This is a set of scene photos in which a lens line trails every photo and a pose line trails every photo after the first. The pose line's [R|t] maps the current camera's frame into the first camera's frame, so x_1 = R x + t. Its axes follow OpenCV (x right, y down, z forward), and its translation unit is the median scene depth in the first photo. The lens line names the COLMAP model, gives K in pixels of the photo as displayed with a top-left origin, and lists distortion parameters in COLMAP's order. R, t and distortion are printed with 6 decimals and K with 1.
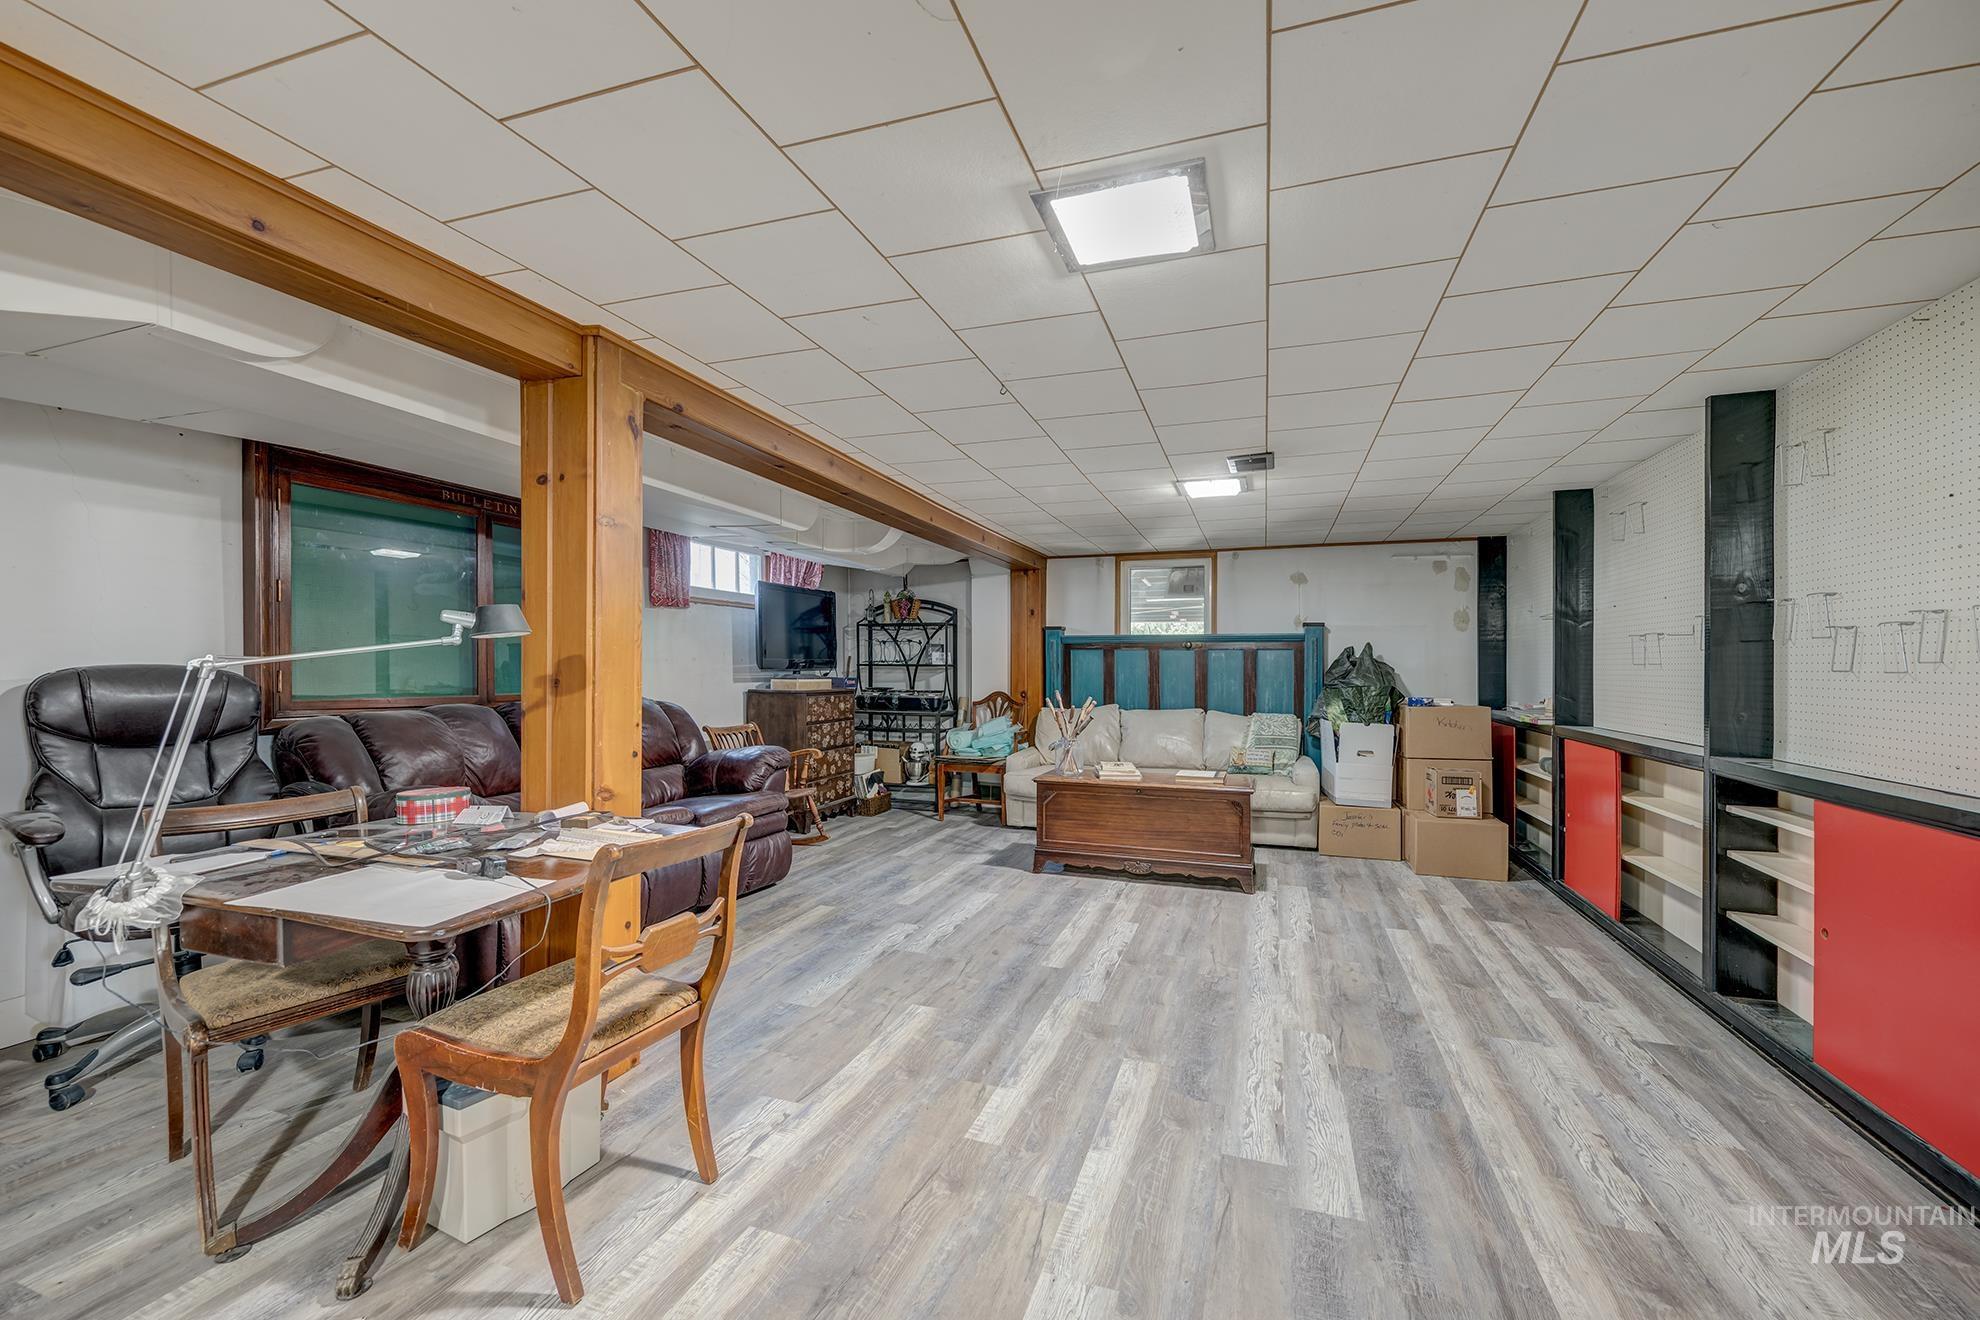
lens RADIAL K [[790.3, 0, 994.2], [0, 790.3, 664.2], [0, 0, 1]] dist [0.000535, -0.000175]
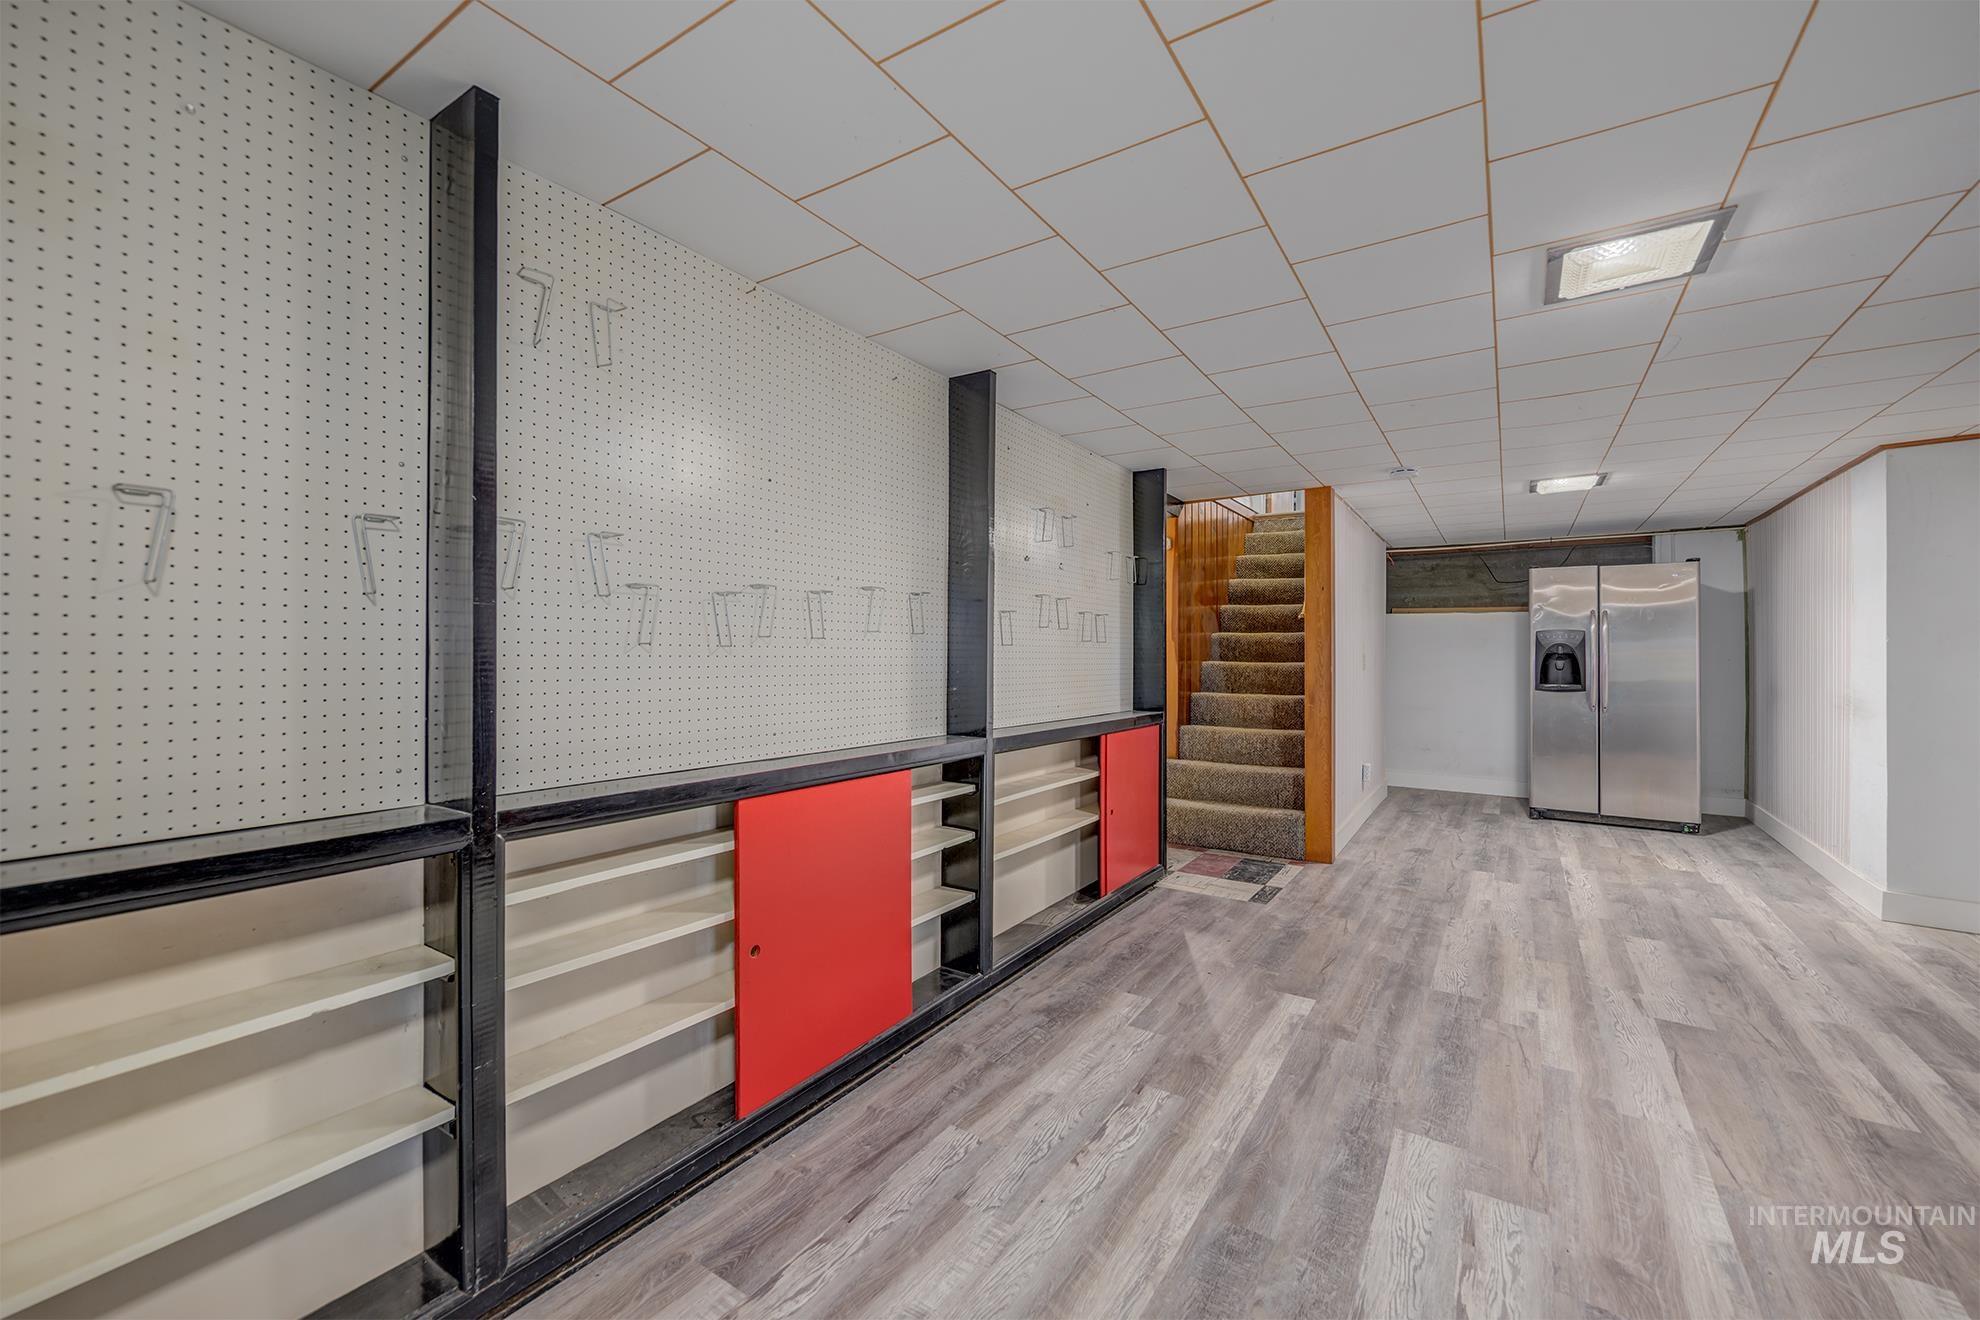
lens RADIAL K [[790.3, 0, 994.9], [0, 790.3, 647.0], [0, 0, 1]] dist [0.000535, -0.000175]
pose [[-0.969692, -0.010120, 0.244120, 0.659429], [-0.012638, 0.999882, -0.008752, 0.017144], [-0.244003, -0.011572, -0.969705, 1.964614]]
